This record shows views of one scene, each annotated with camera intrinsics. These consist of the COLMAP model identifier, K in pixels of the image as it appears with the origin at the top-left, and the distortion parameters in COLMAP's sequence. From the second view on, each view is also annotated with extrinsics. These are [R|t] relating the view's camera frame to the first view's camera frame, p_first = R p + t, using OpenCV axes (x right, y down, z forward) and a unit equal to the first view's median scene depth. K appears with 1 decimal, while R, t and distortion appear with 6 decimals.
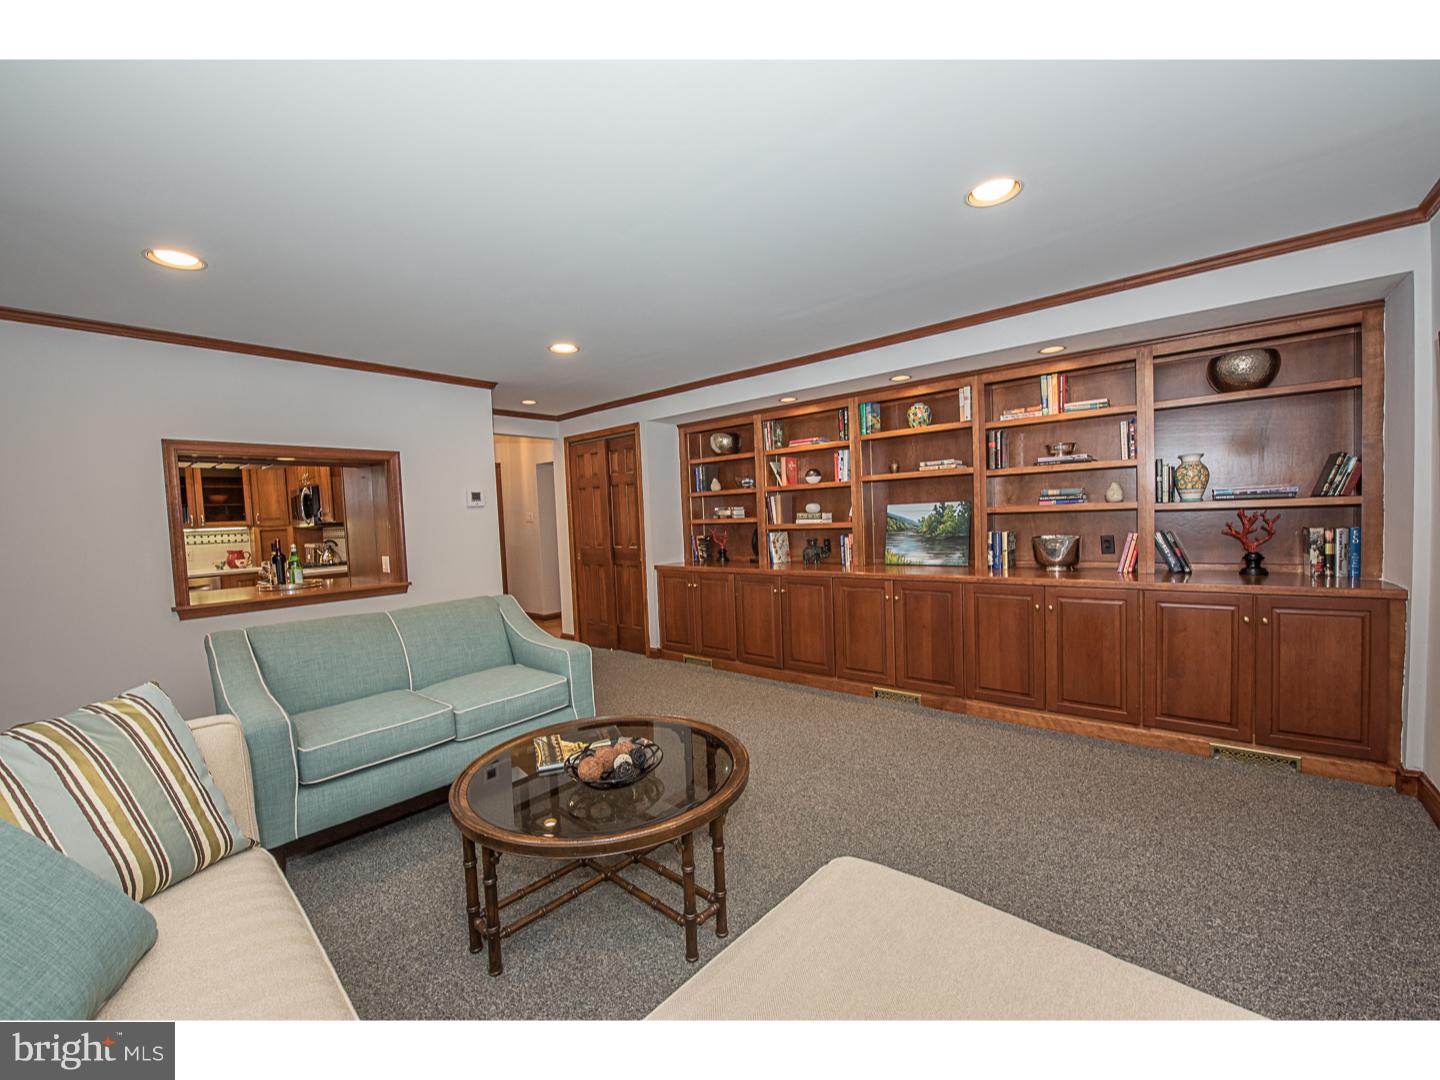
lens RADIAL K [[606.3, 0, 659.5], [0, 606.3, 531.9], [0, 0, 1]] dist [0.001106, -0.000058]
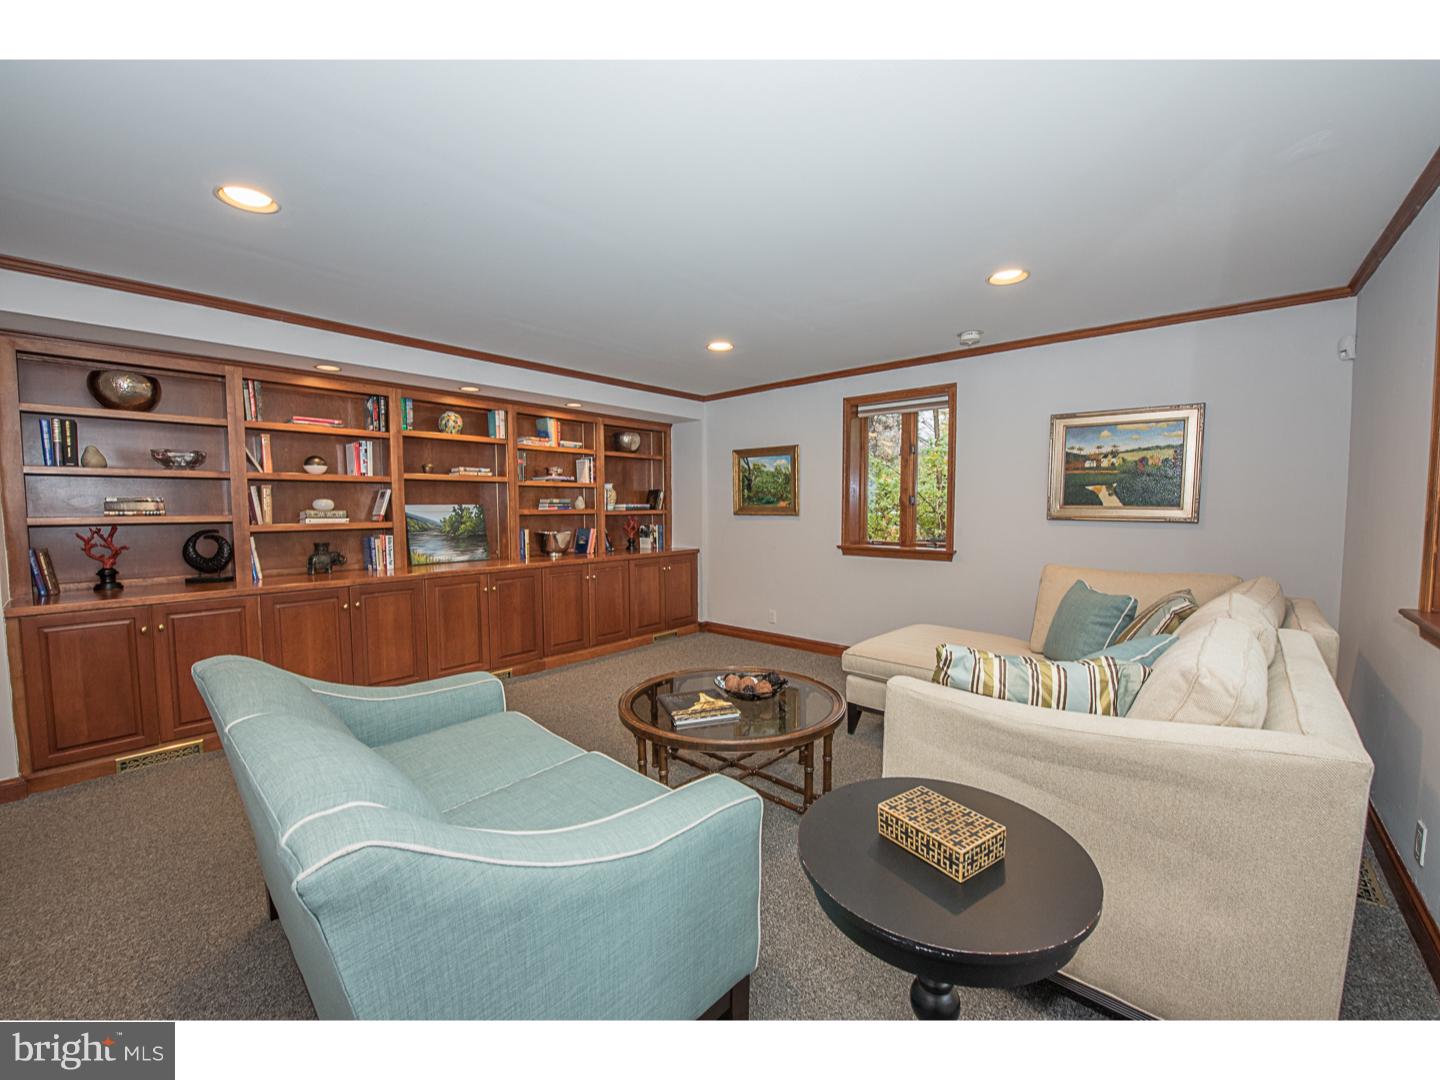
lens RADIAL K [[568.2, 0, 720.0], [0, 568.2, 540.0], [0, 0, 1]] dist [-0.011109, -0.000217]
pose [[-0.045185, -0.016791, 0.998838, -0.585976], [0.029434, 0.999402, 0.018132, 0.011271], [-0.998545, 0.030219, -0.044664, 0.554825]]
